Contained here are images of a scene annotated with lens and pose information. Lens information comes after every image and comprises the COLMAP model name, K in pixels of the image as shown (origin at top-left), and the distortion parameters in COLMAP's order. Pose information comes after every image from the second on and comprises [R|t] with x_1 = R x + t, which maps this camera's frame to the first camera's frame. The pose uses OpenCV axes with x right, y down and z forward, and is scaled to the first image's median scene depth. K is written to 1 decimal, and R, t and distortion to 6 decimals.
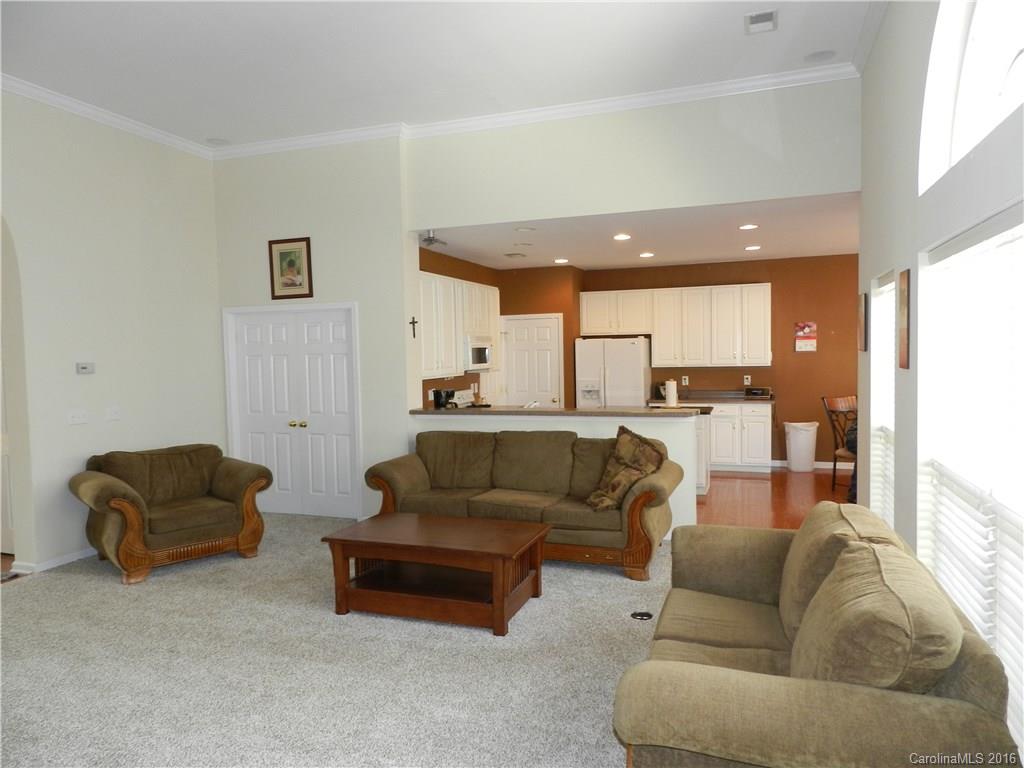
lens RADIAL K [[687.2, 0, 513.3], [0, 687.2, 385.2], [0, 0, 1]] dist [0.012236, -0.005697]
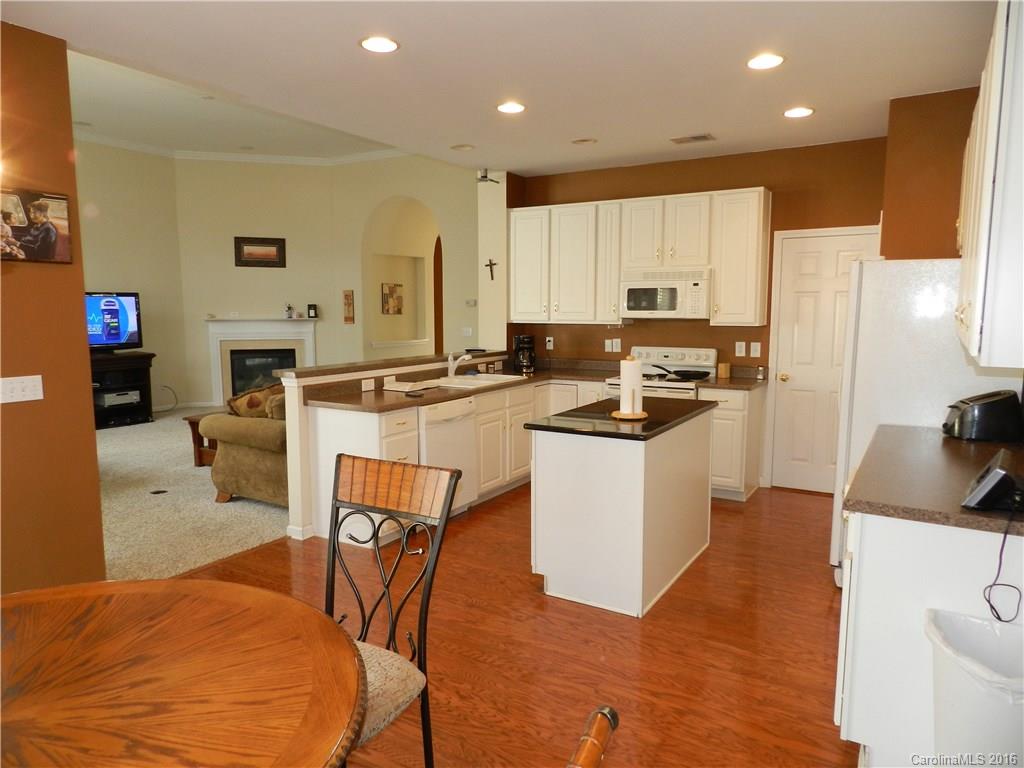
lens RADIAL K [[687.2, 0, 515.3], [0, 687.2, 385.7], [0, 0, 1]] dist [0.012236, -0.005697]
pose [[-0.198869, 0.134790, -0.970713, 0.865334], [-0.044053, 0.988266, 0.146253, -0.065351], [0.979035, 0.071848, -0.190598, 1.254333]]
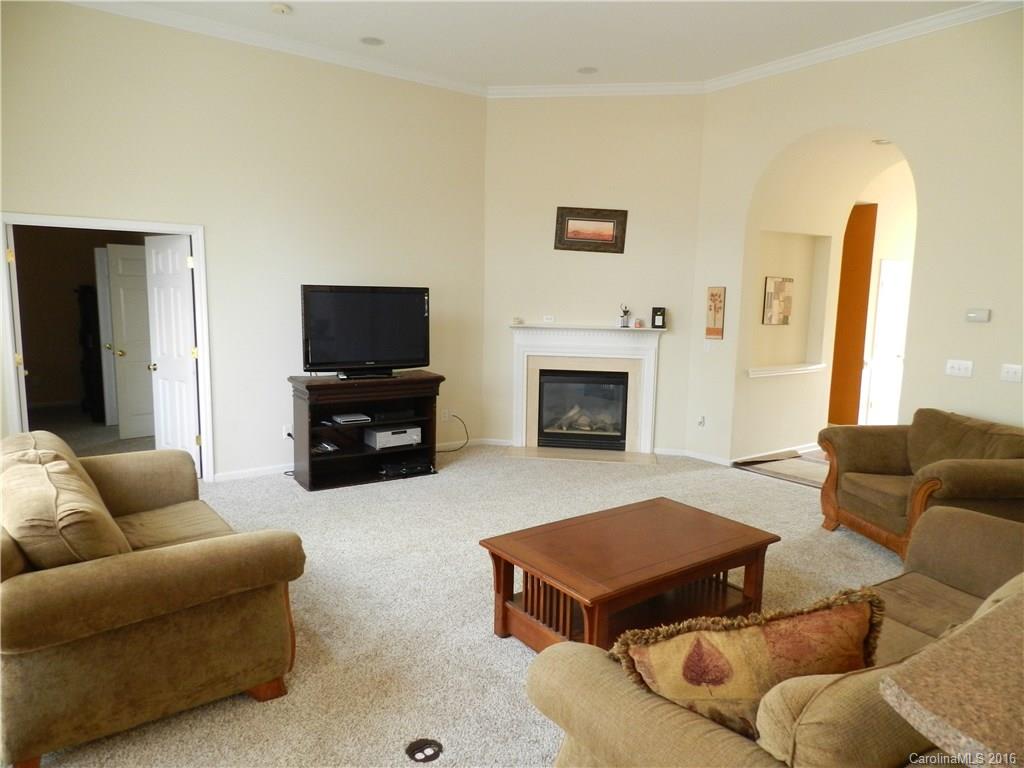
lens RADIAL K [[687.2, 0, 514.4], [0, 687.2, 382.1], [0, 0, 1]] dist [0.012236, -0.005697]
pose [[-0.555988, 0.113609, -0.823390, 0.385884], [-0.050901, 0.984102, 0.170155, -0.053522], [0.829630, 0.136516, -0.541366, 0.873063]]
